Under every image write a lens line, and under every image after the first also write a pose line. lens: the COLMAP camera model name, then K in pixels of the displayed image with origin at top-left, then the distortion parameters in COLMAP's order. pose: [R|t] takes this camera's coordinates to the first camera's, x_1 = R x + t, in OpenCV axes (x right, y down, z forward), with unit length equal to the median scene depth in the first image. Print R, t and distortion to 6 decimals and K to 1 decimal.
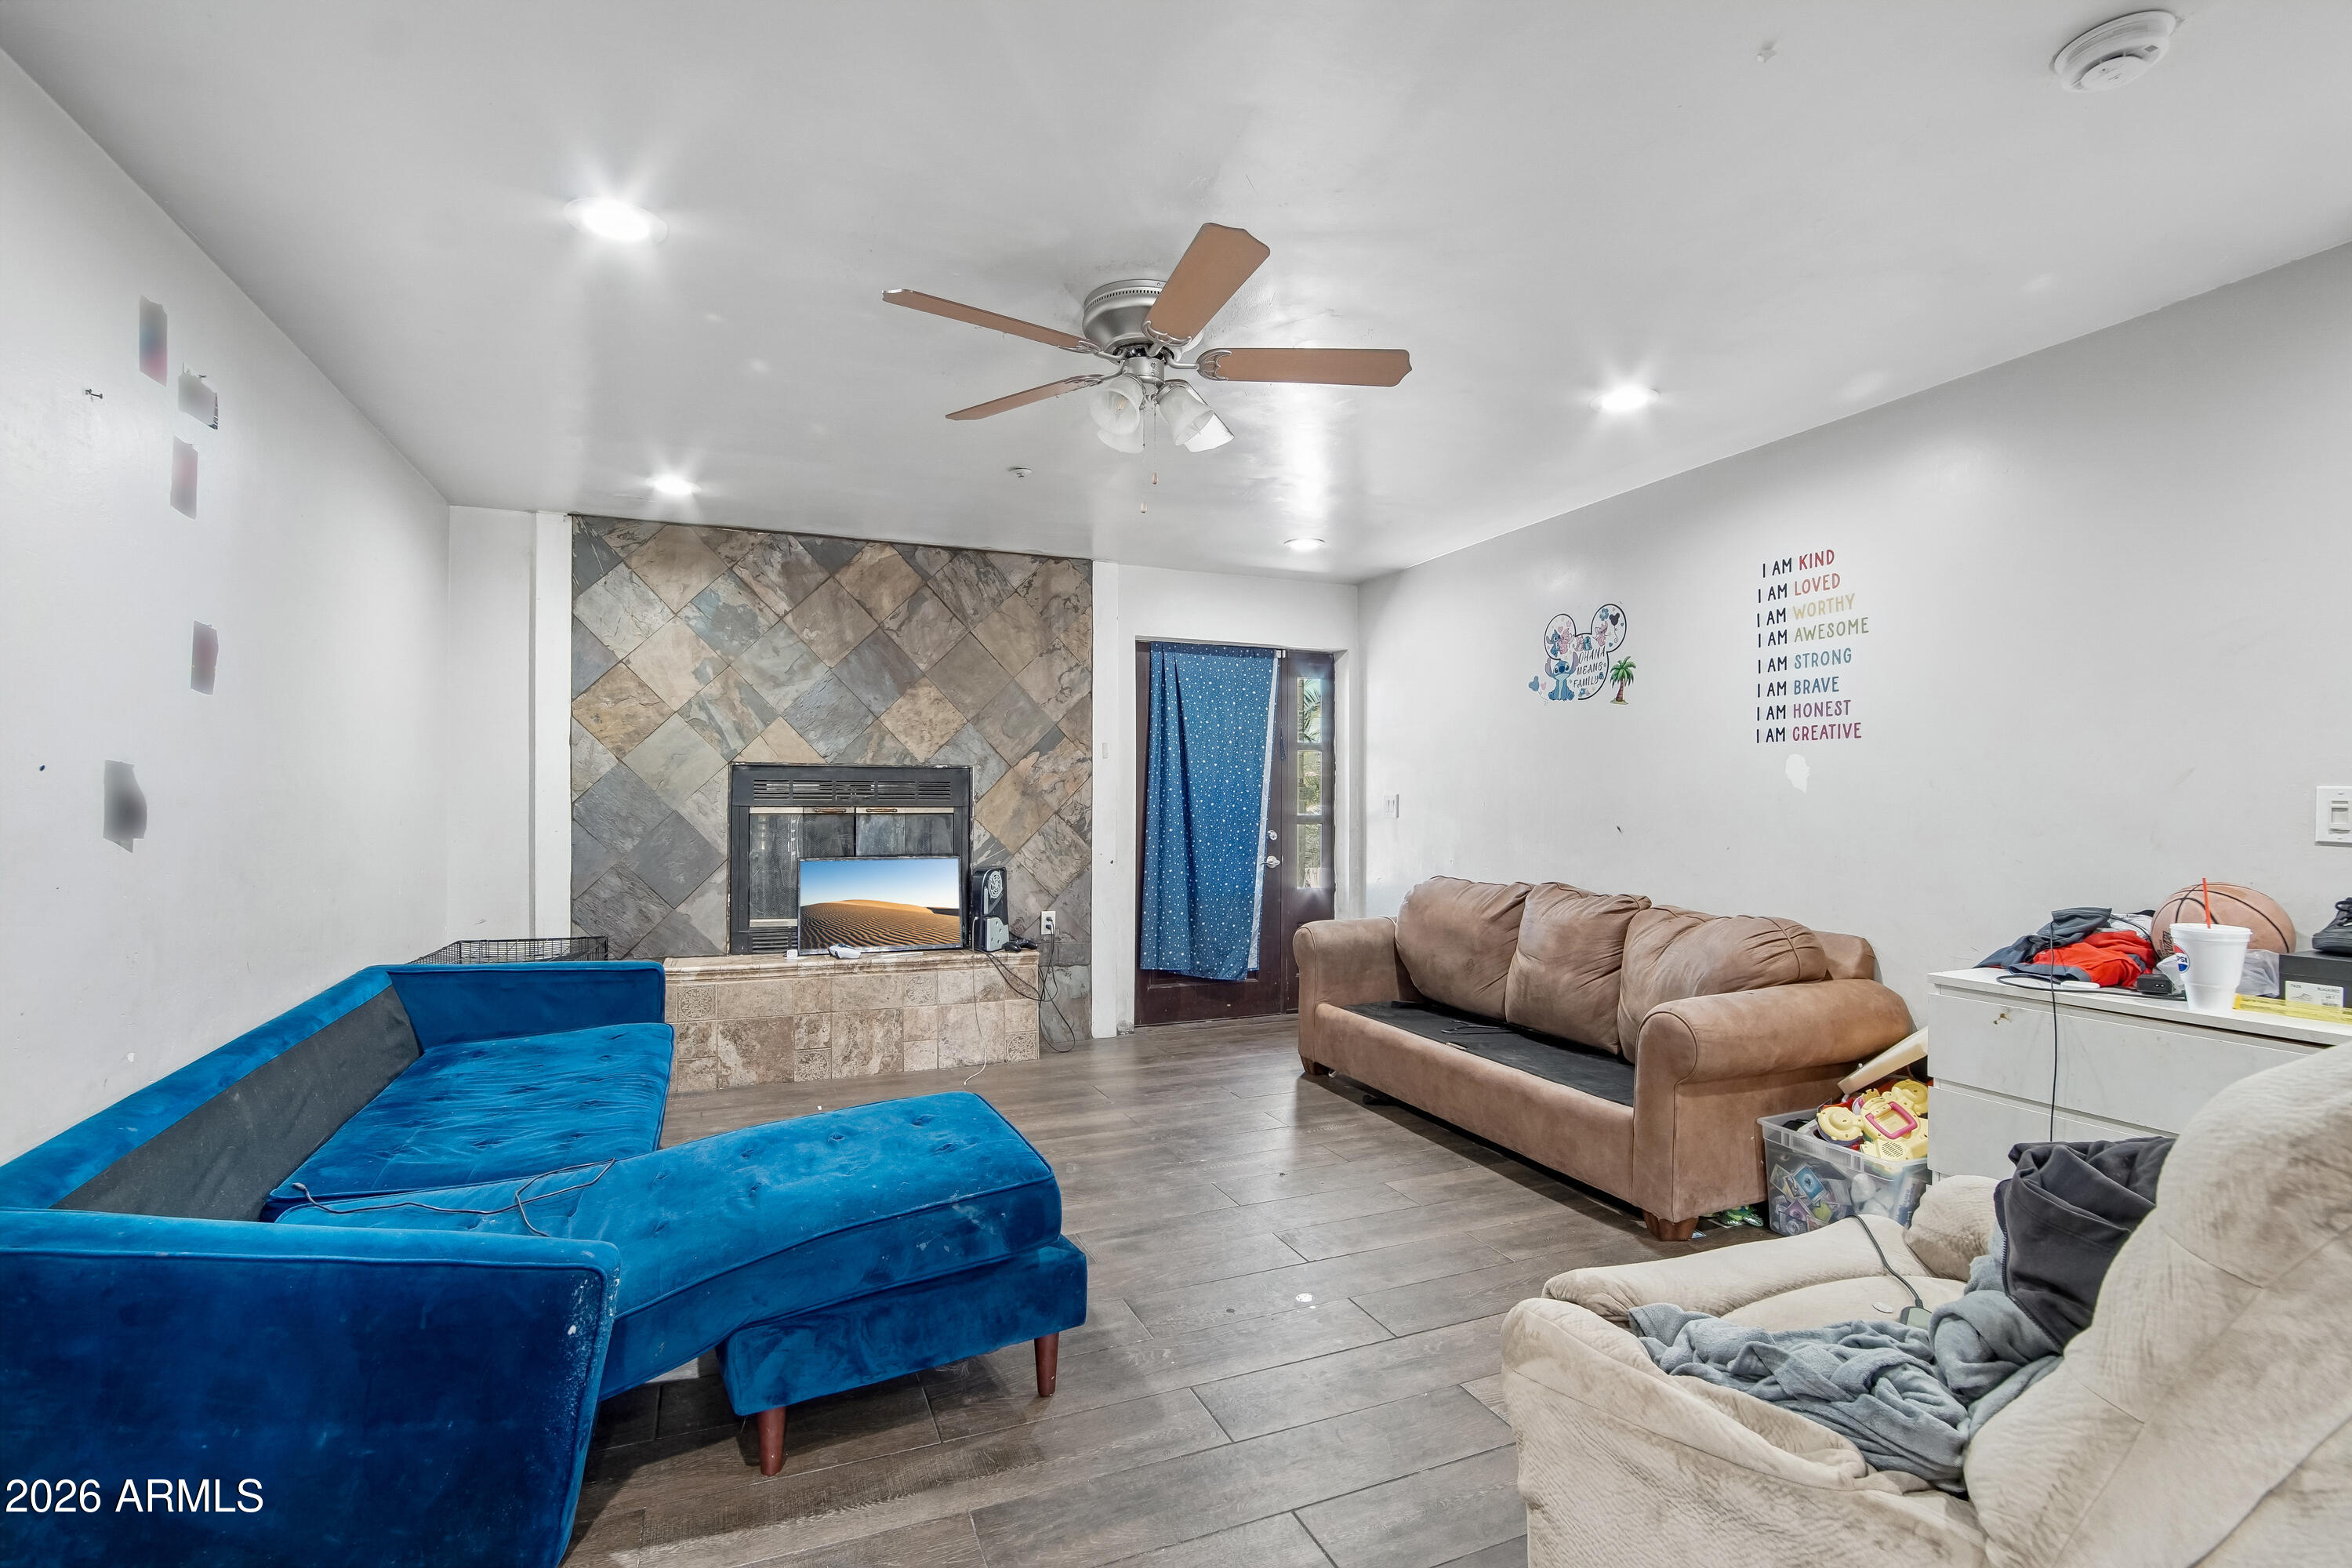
lens RADIAL K [[1066.1, 0, 1162.6], [0, 1066.1, 790.2], [0, 0, 1]] dist [-0.034624, 0.004934]
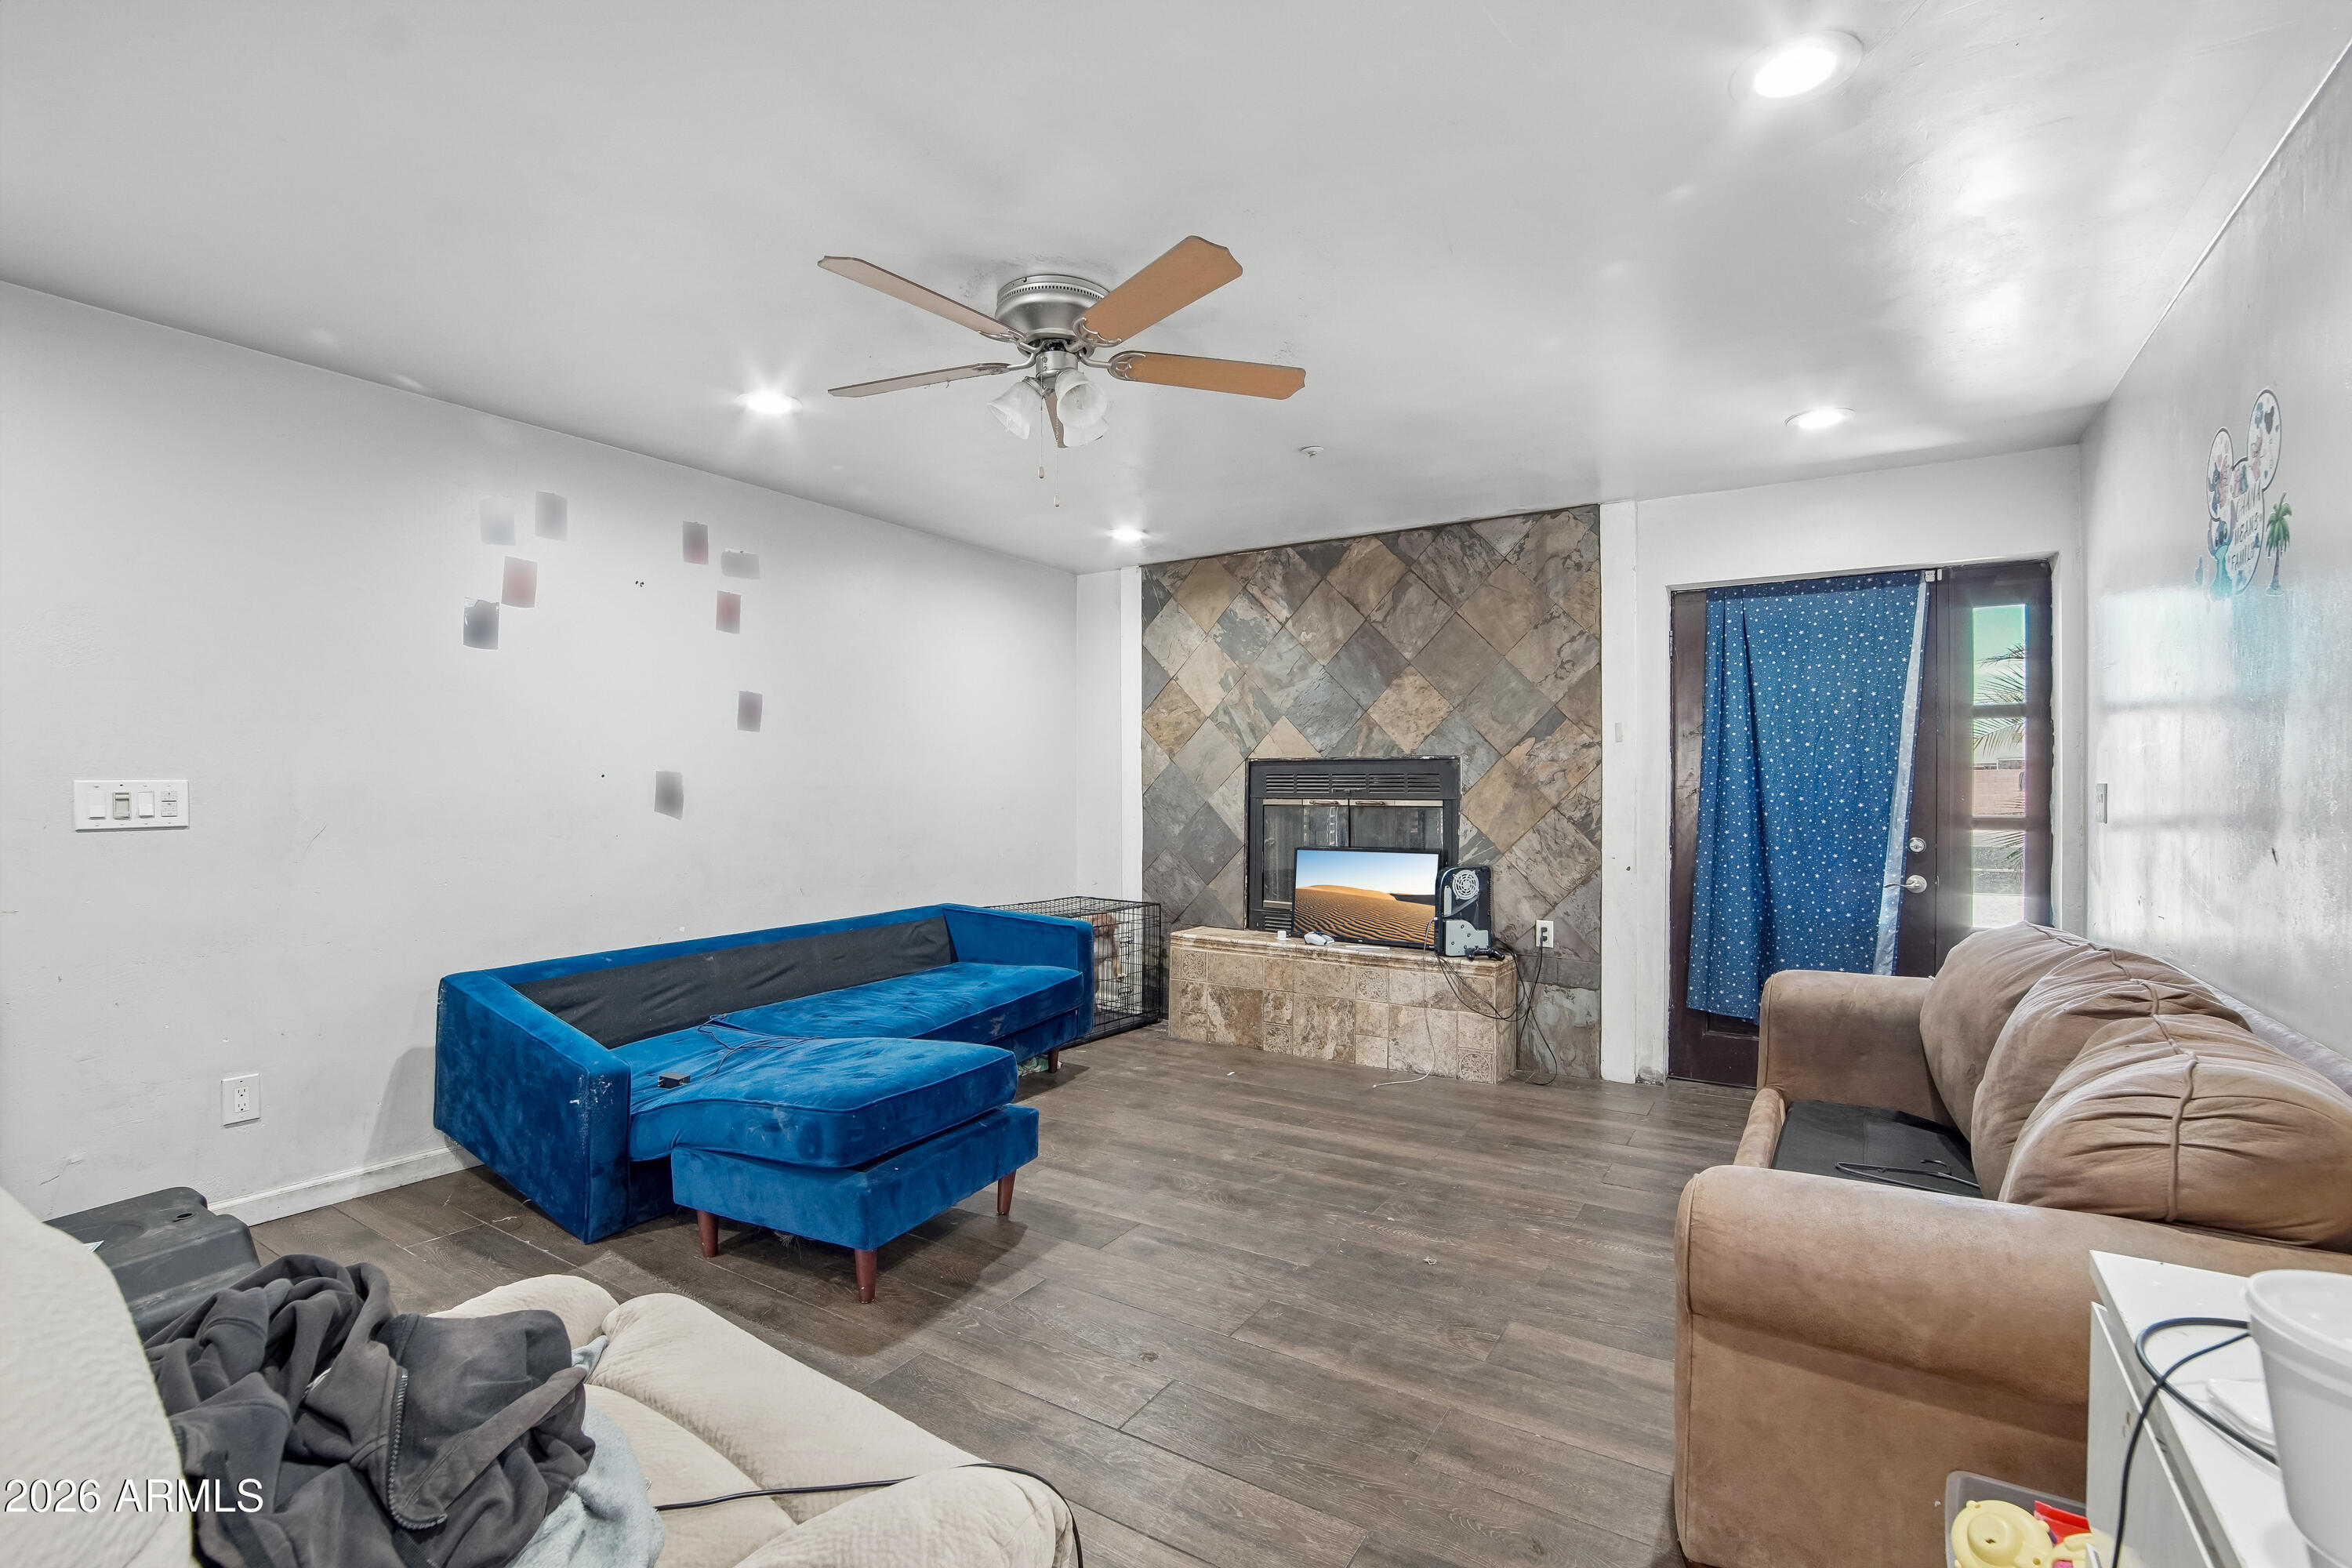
lens RADIAL K [[1066.1, 0, 1157.9], [0, 1066.1, 786.8], [0, 0, 1]] dist [-0.034624, 0.004934]
pose [[0.563595, -0.003689, -0.826043, 0.464098], [0.006347, 0.999980, -0.000136, 0.002730], [0.826027, -0.005166, 0.563608, 0.273735]]
